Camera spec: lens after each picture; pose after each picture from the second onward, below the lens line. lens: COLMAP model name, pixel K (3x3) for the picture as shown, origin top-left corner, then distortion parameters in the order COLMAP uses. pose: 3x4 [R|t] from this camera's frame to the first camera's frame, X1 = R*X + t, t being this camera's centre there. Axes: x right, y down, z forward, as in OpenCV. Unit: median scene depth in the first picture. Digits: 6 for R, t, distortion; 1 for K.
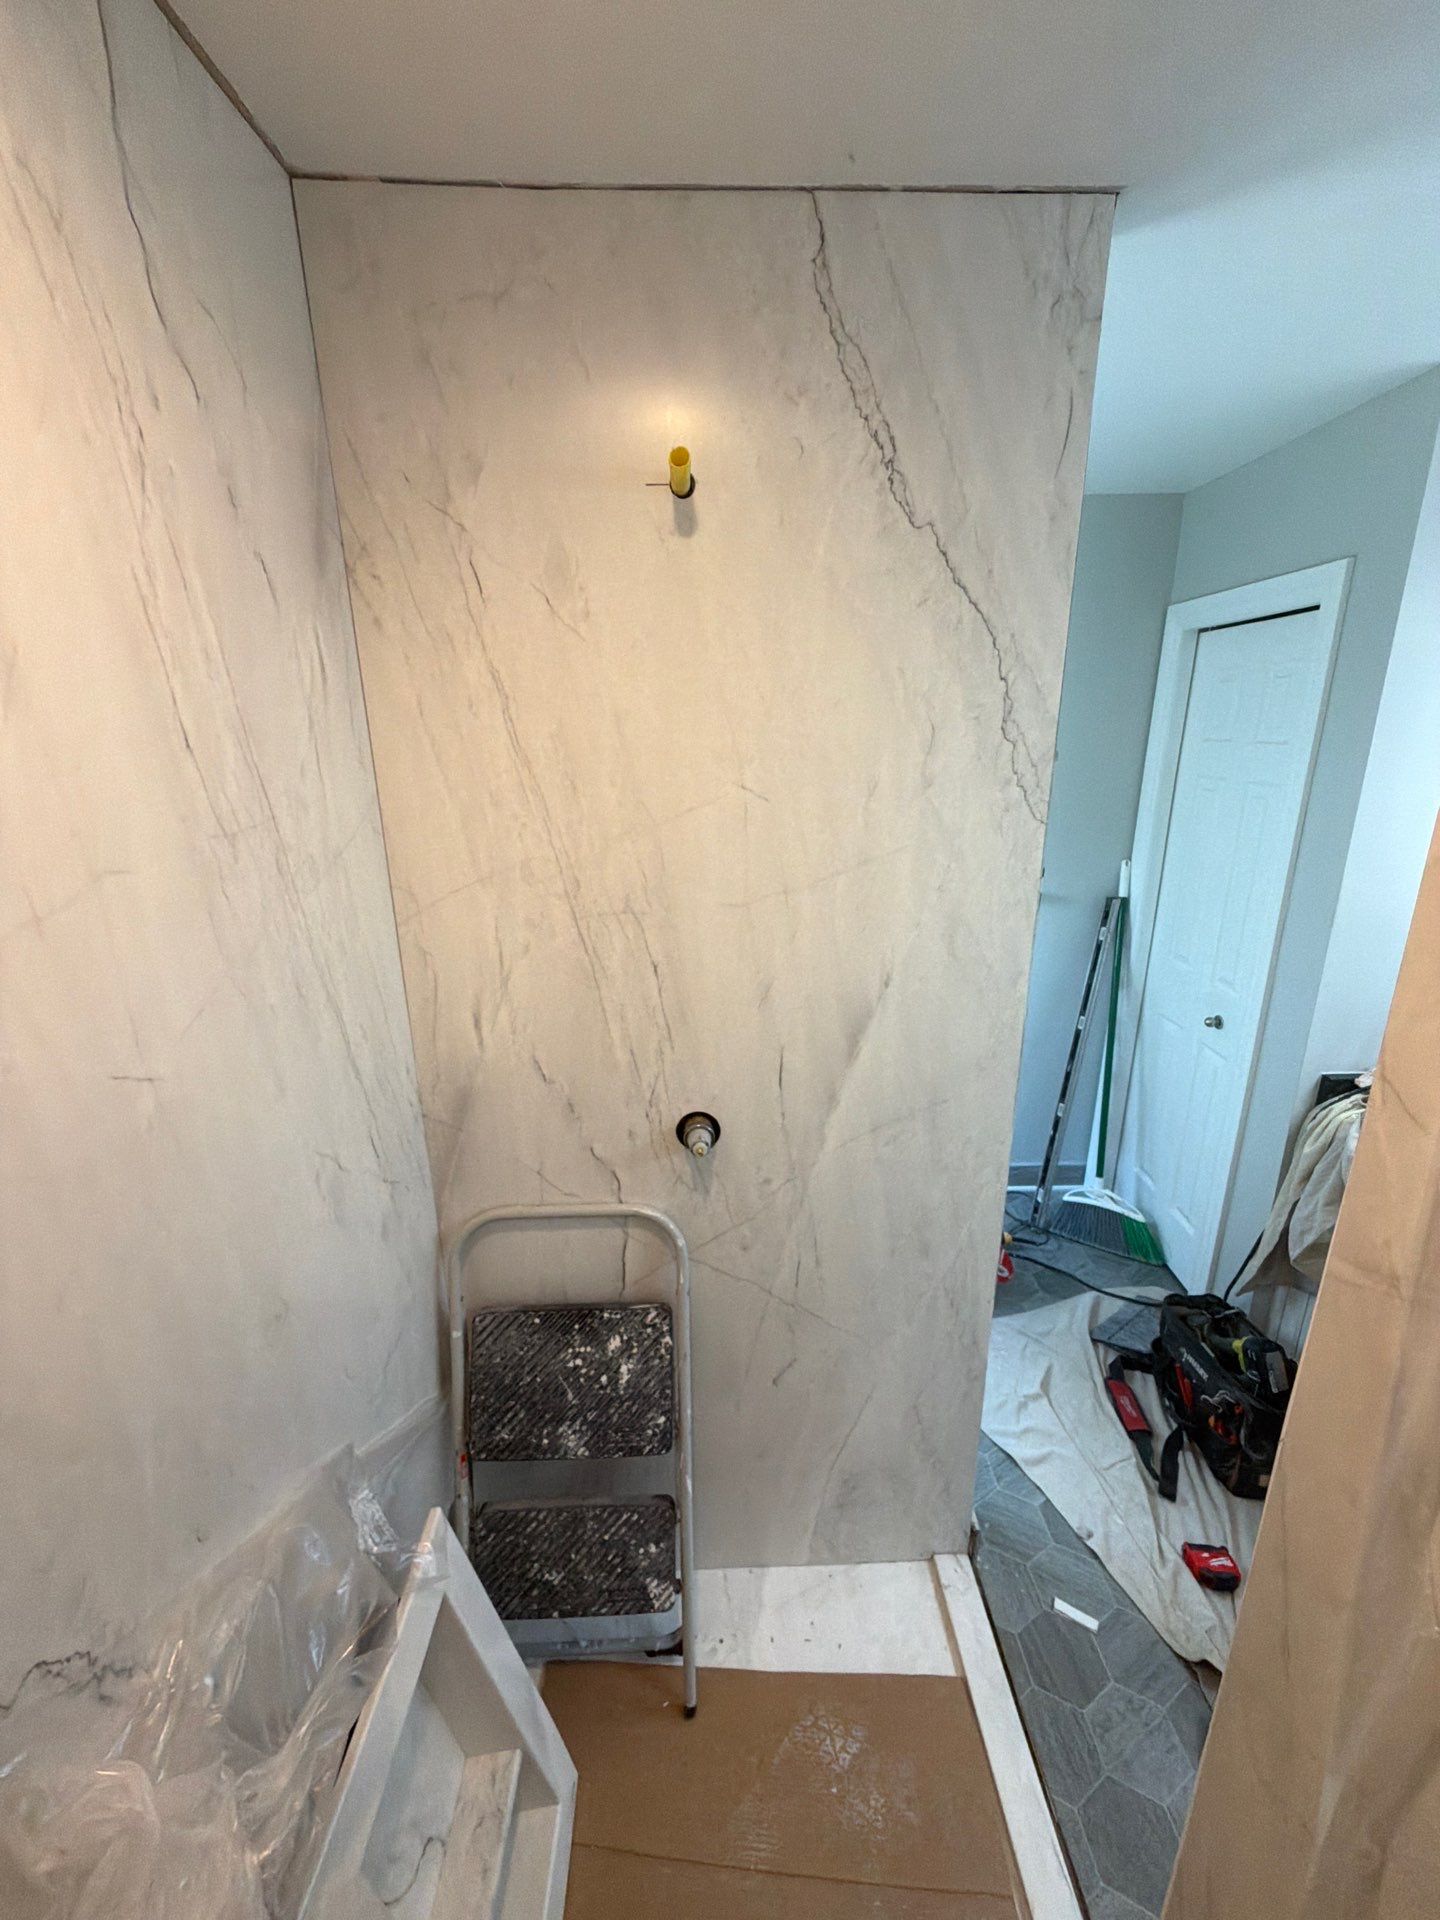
lens RADIAL K [[765.8, 0, 721.5], [0, 765.8, 958.7], [0, 0, 1]] dist [-0.001513, 0.000626]
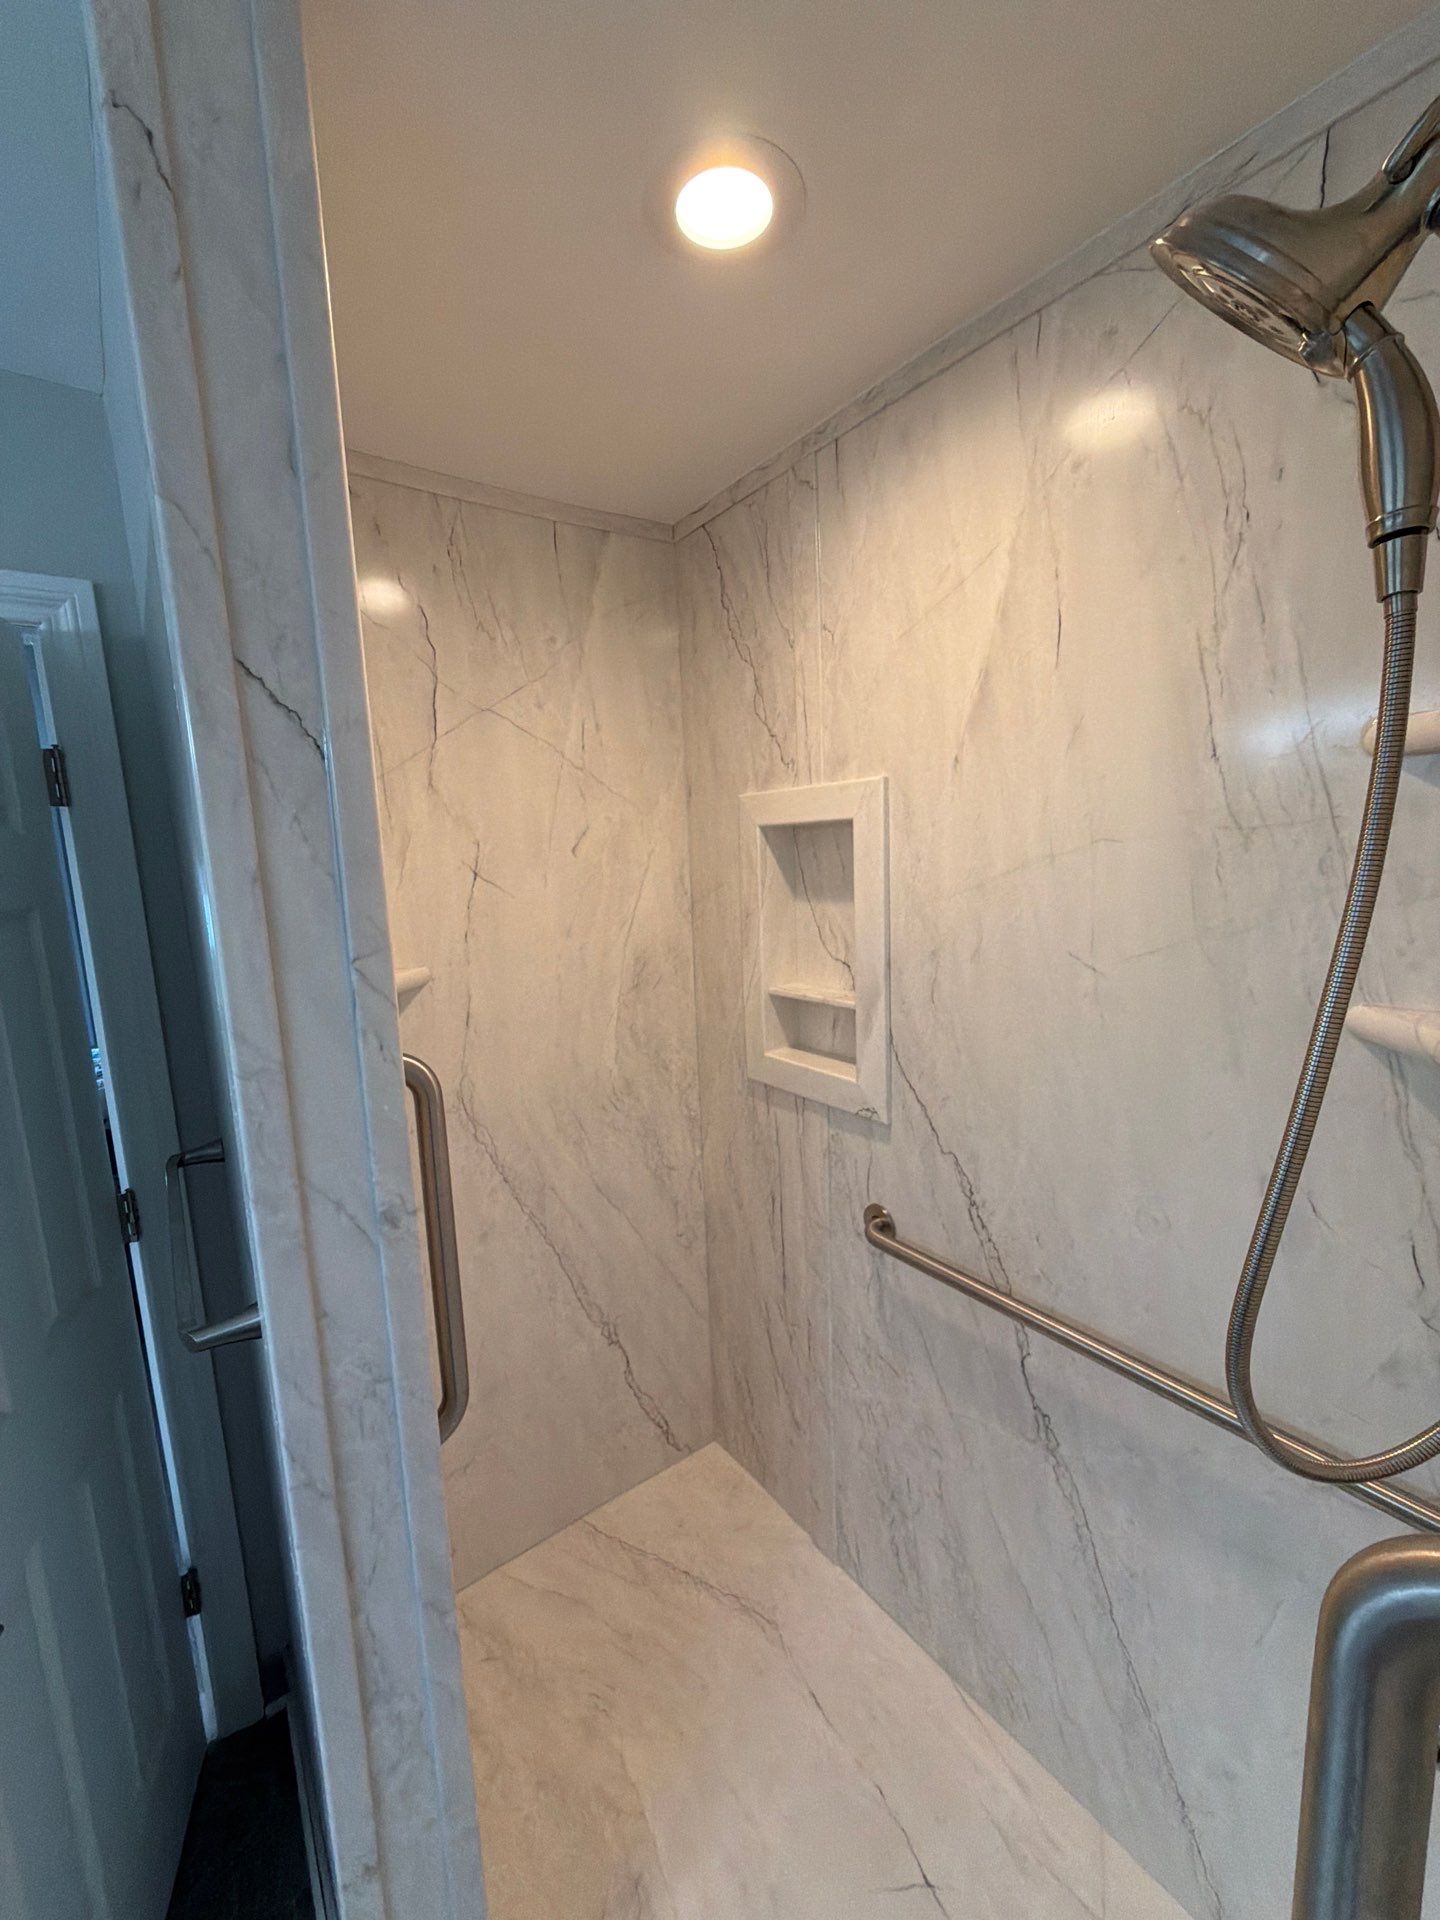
lens RADIAL K [[765.8, 0, 718.5], [0, 765.8, 958.0], [0, 0, 1]] dist [-0.001513, 0.000626]
pose [[-0.812125, 0.129137, -0.569013, 0.501826], [-0.119100, 0.917980, 0.378321, -0.235056], [0.571198, 0.375014, -0.730135, 1.060543]]
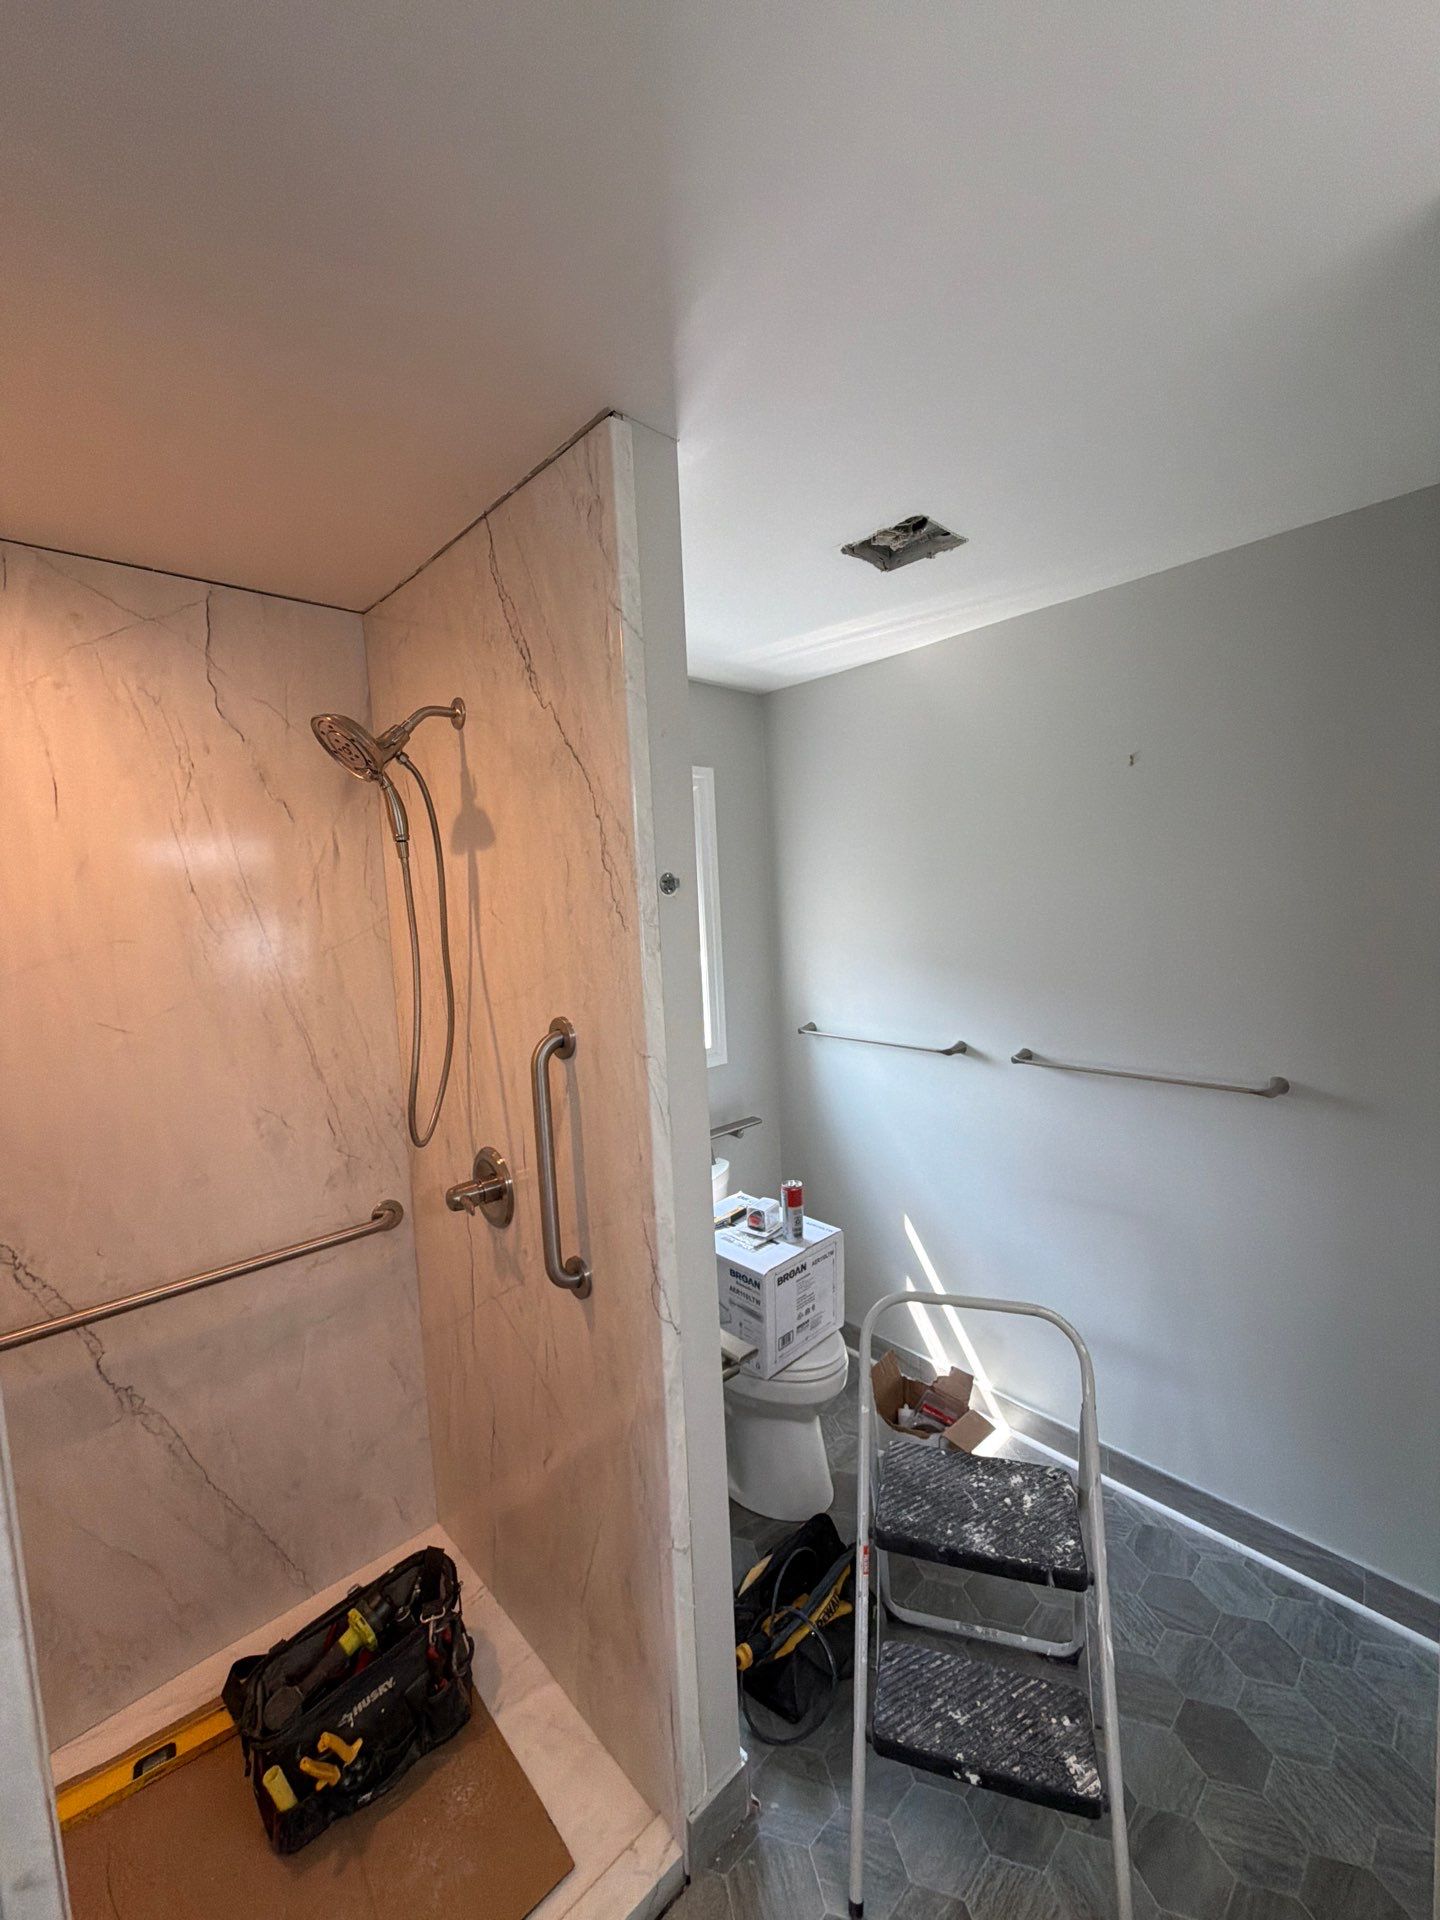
lens RADIAL K [[765.8, 0, 720.9], [0, 765.8, 957.9], [0, 0, 1]] dist [-0.001513, 0.000626]
pose [[0.665151, 0.043022, -0.745468, 1.338551], [-0.180114, 0.978105, -0.104261, -0.087527], [0.724660, 0.203619, 0.658336, 0.457848]]
